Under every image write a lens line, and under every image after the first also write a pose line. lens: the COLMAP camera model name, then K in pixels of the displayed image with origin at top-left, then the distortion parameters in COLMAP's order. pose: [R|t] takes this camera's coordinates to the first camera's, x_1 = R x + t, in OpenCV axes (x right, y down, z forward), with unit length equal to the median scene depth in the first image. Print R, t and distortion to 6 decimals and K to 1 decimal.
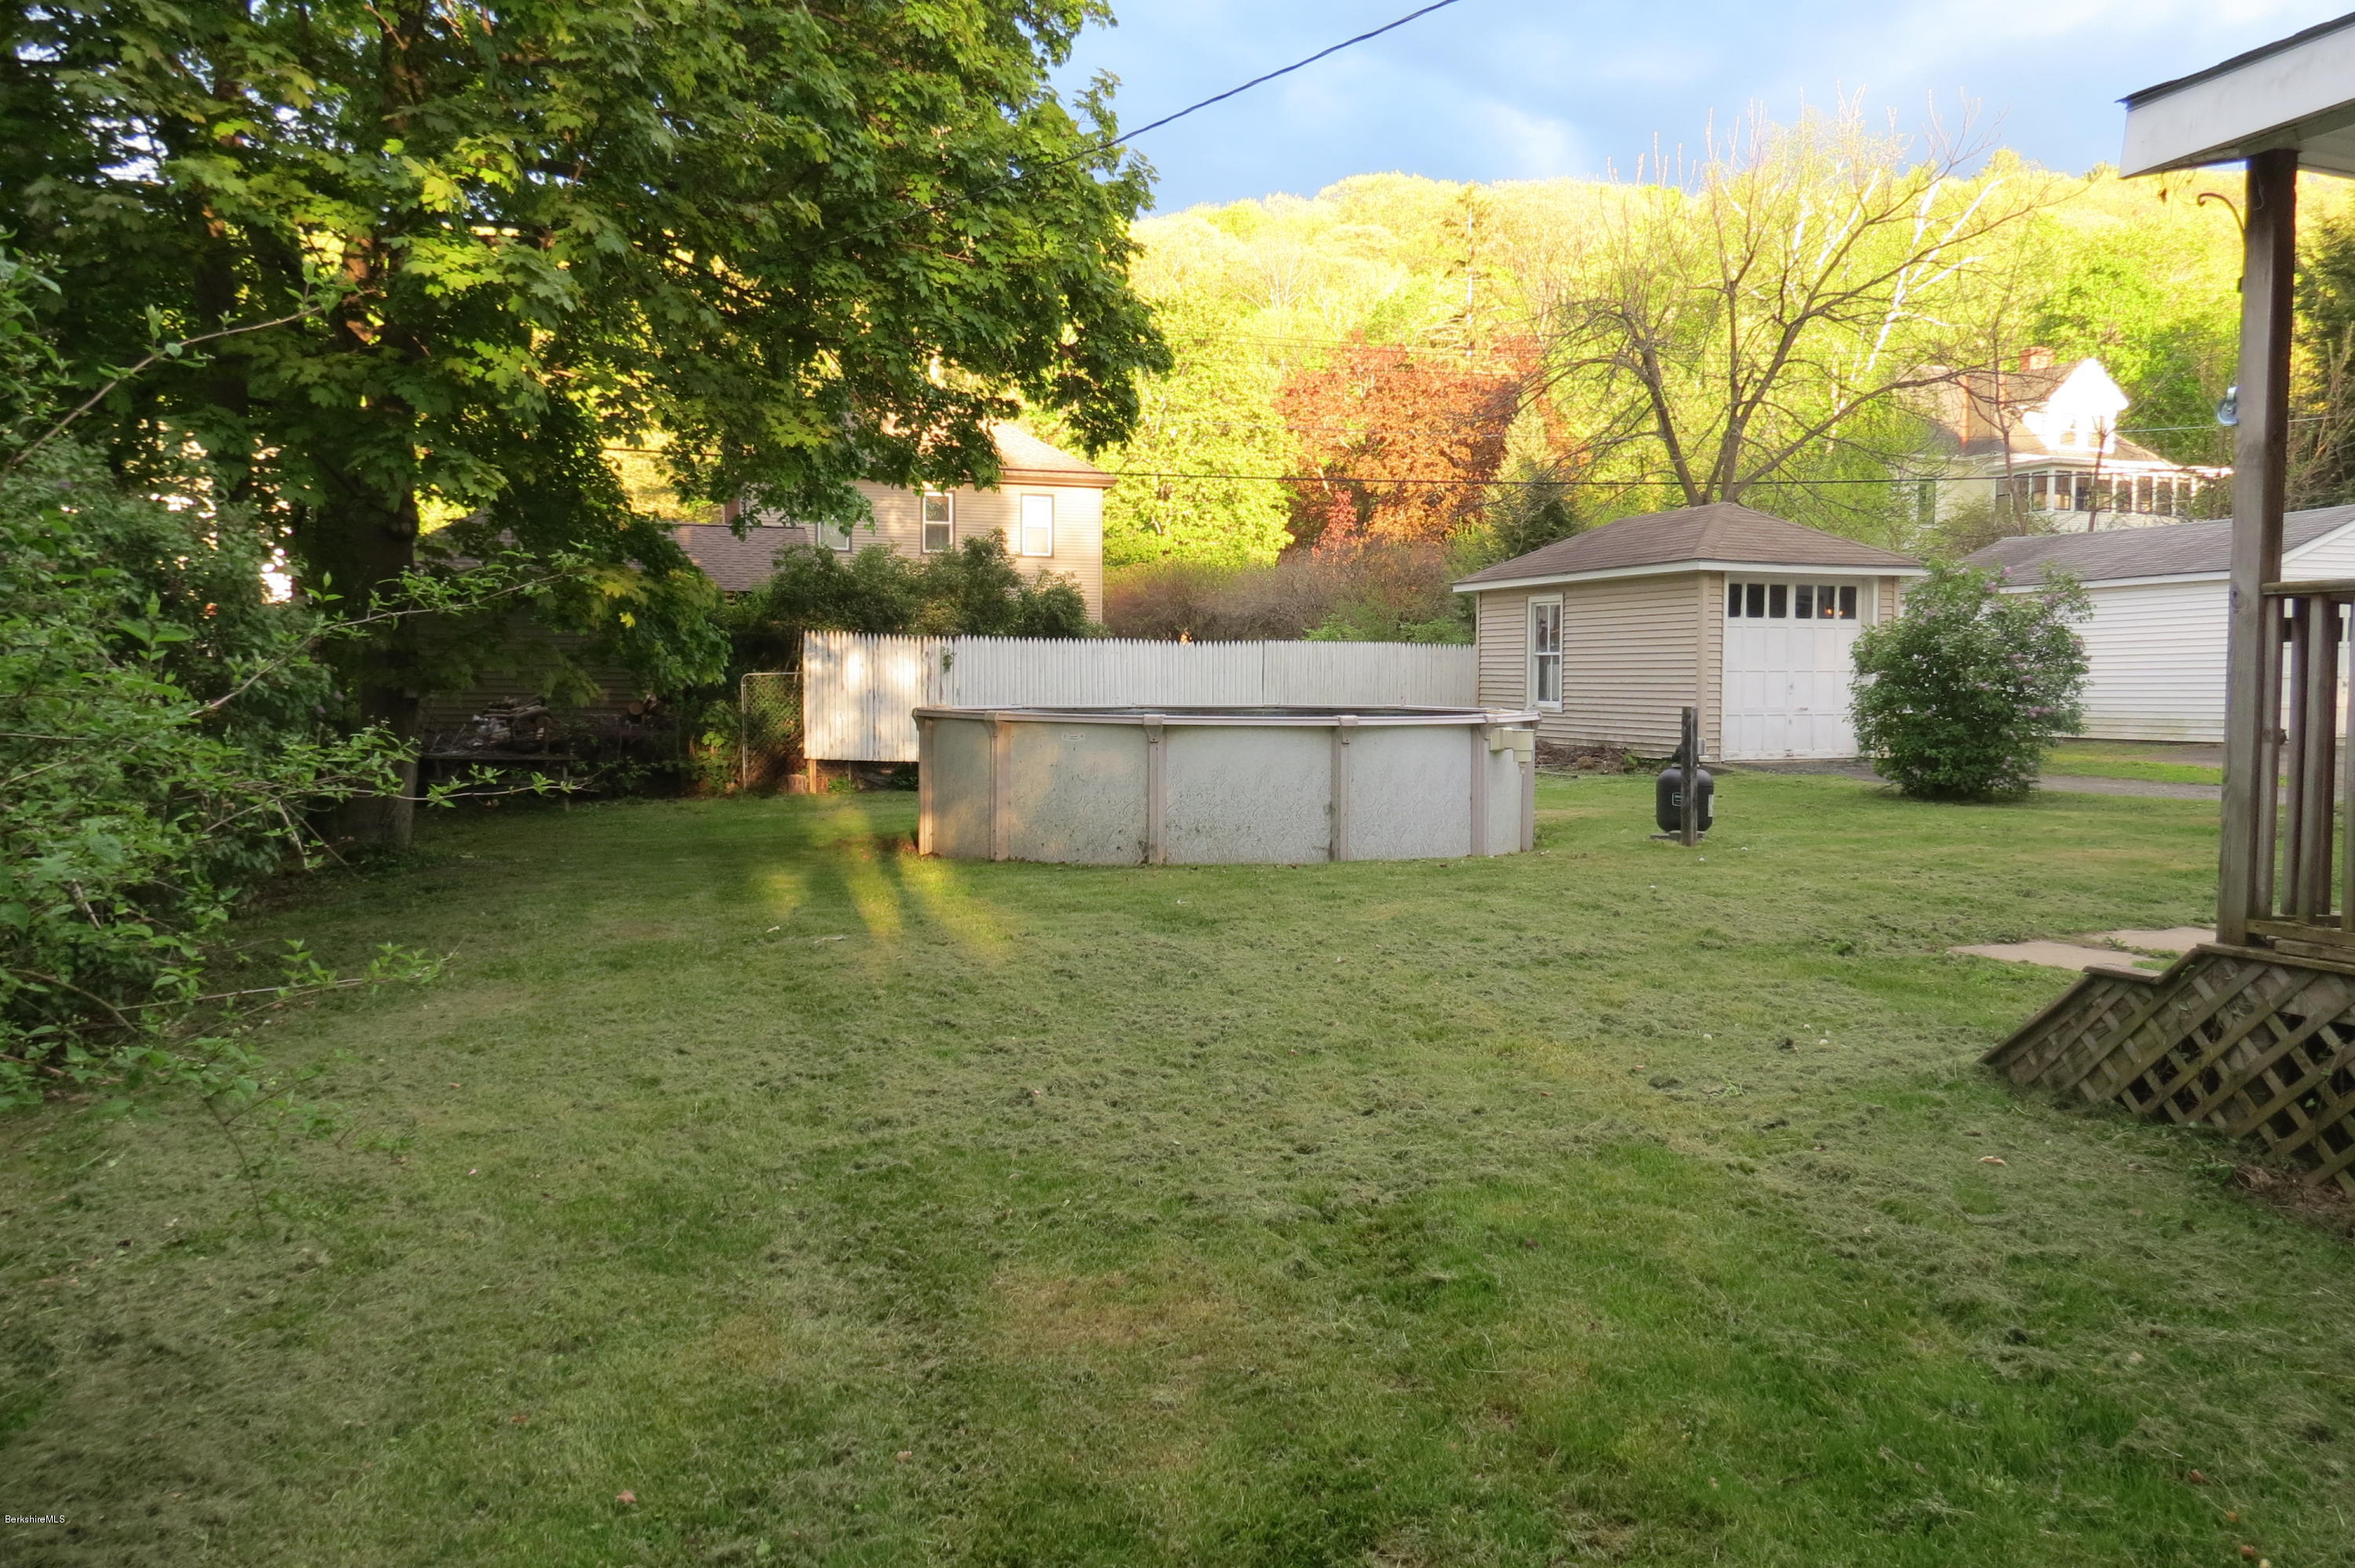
lens RADIAL K [[1717.2, 0, 1178.0], [0, 1717.2, 782.9], [0, 0, 1]] dist [-0.008599, -0.000186]
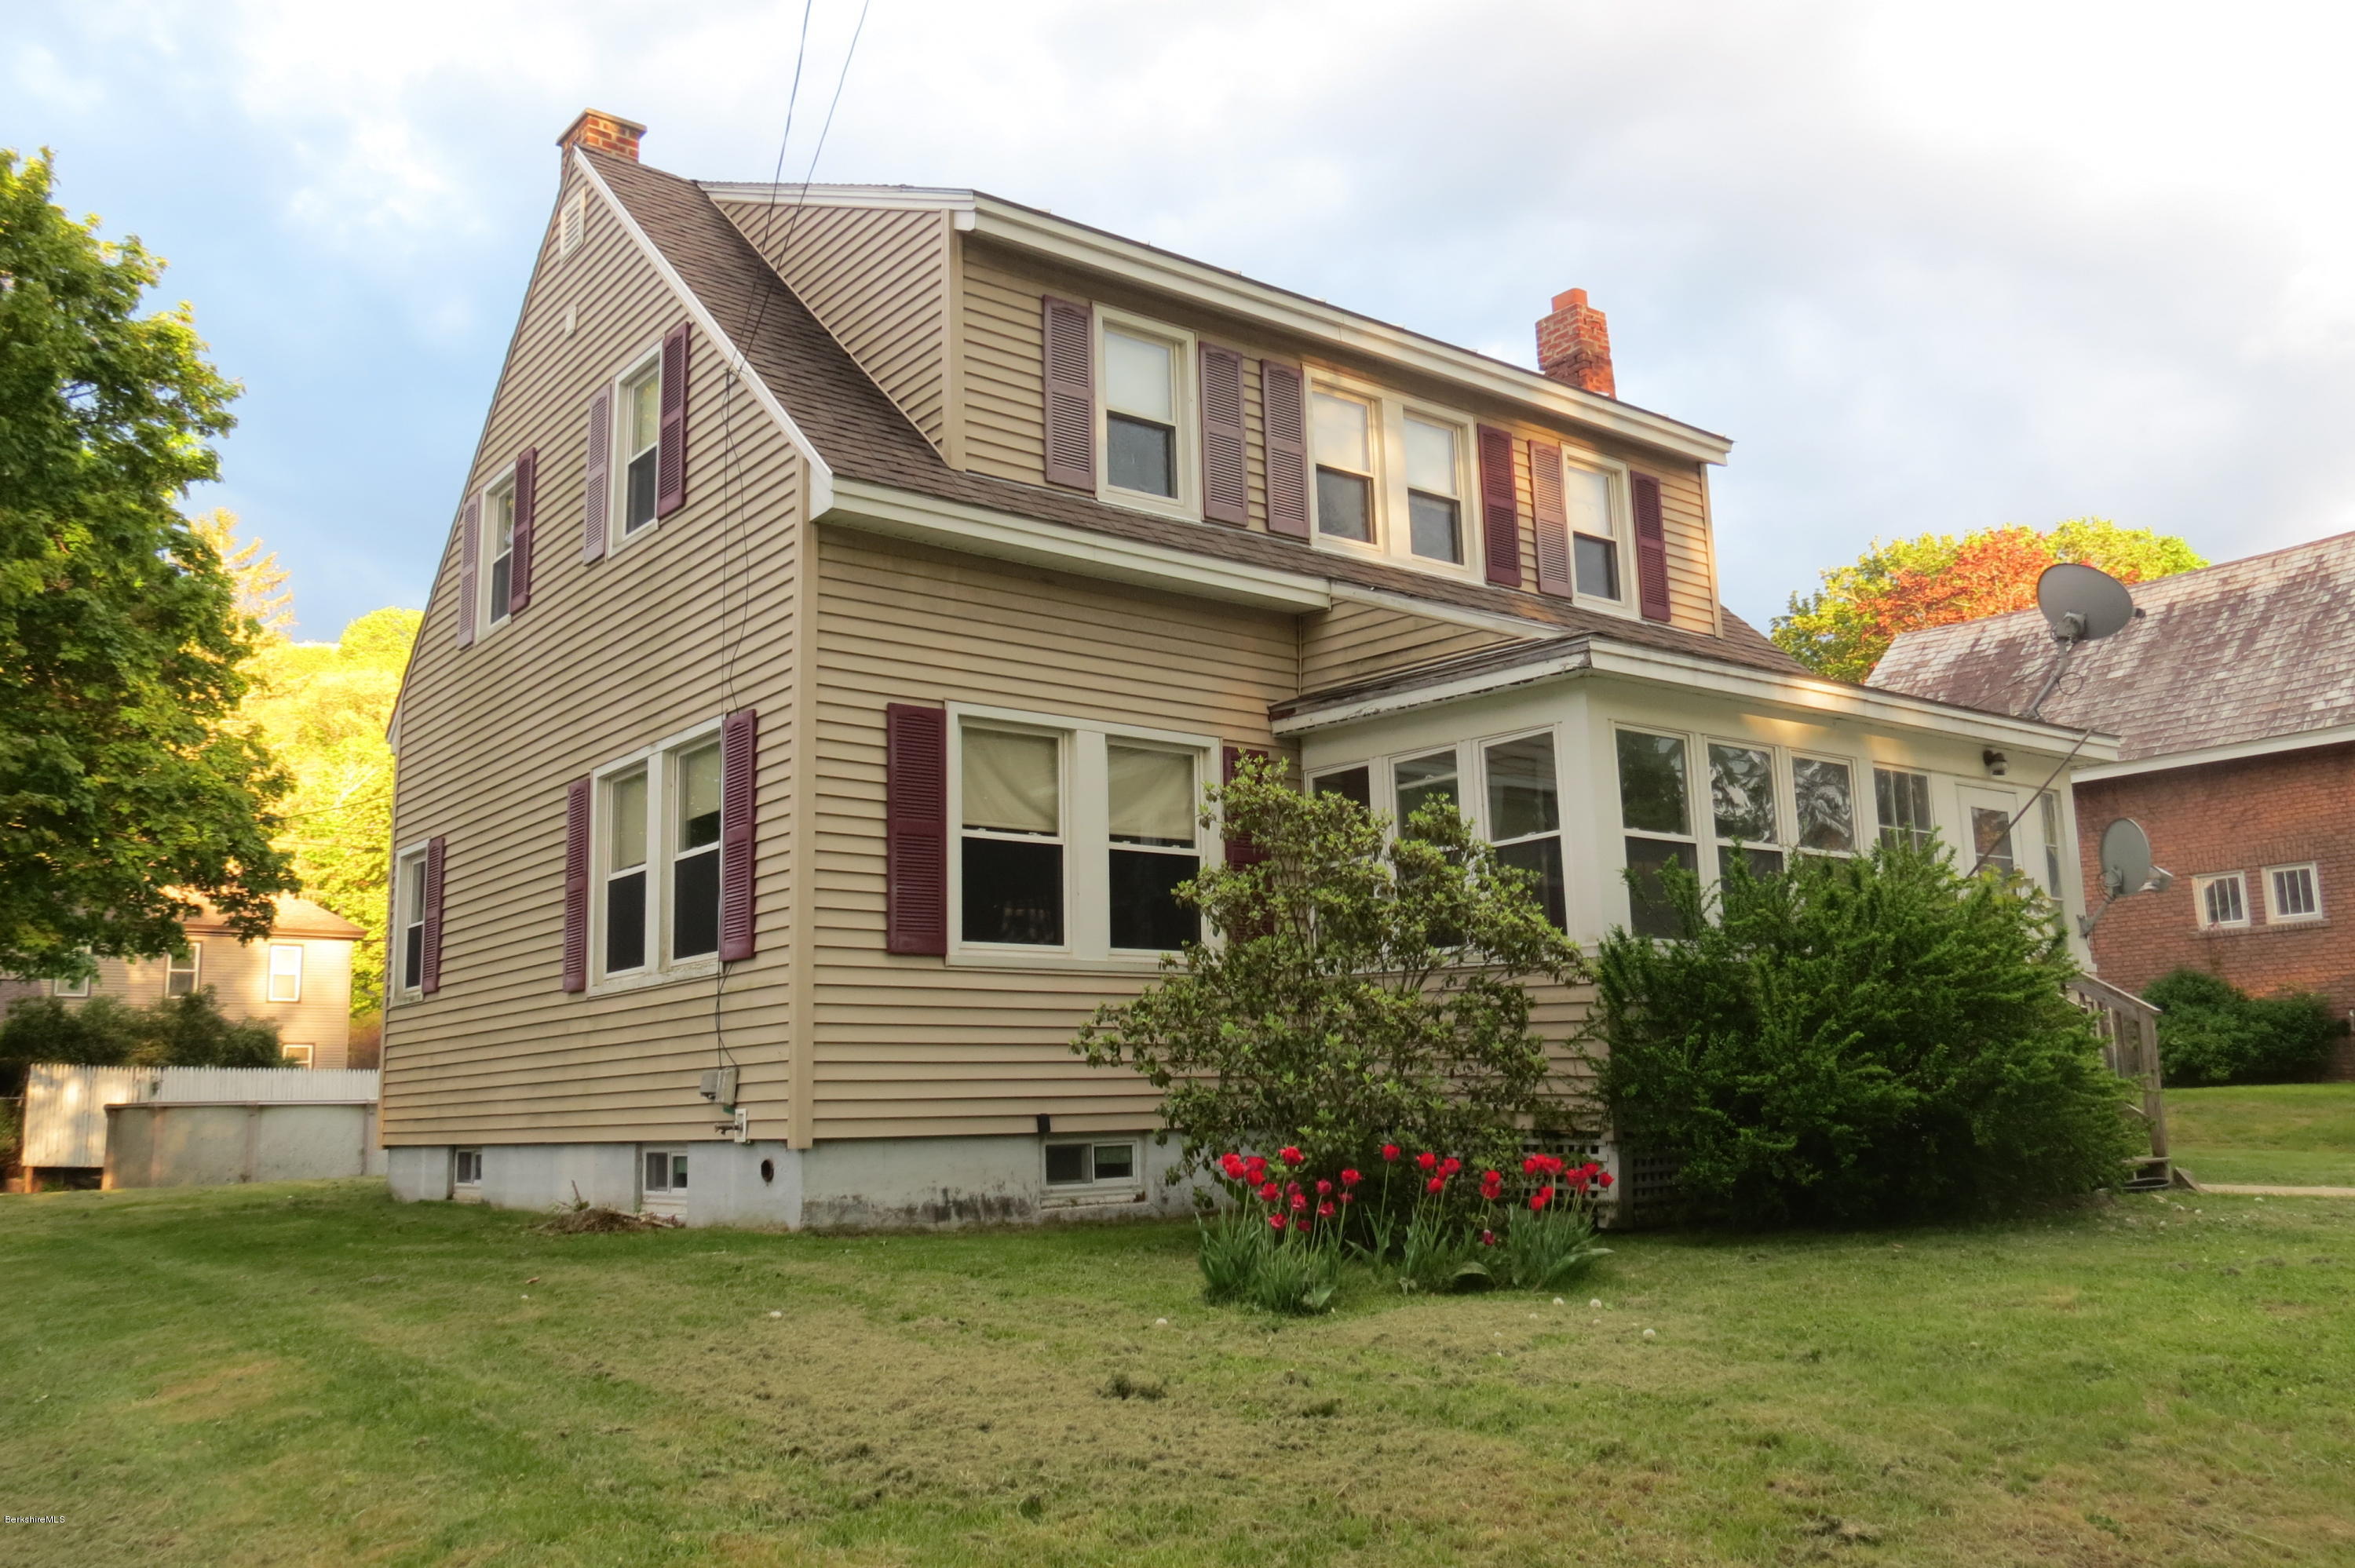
lens RADIAL K [[1918.4, 0, 1174.2], [0, 1918.4, 780.6], [0, 0, 1]] dist [-0.004961, 0.002493]
pose [[0.950298, 0.029956, 0.309898, 0.143798], [0.045165, 0.971568, -0.232412, 0.076603], [-0.308049, 0.234857, 0.921926, -0.630968]]
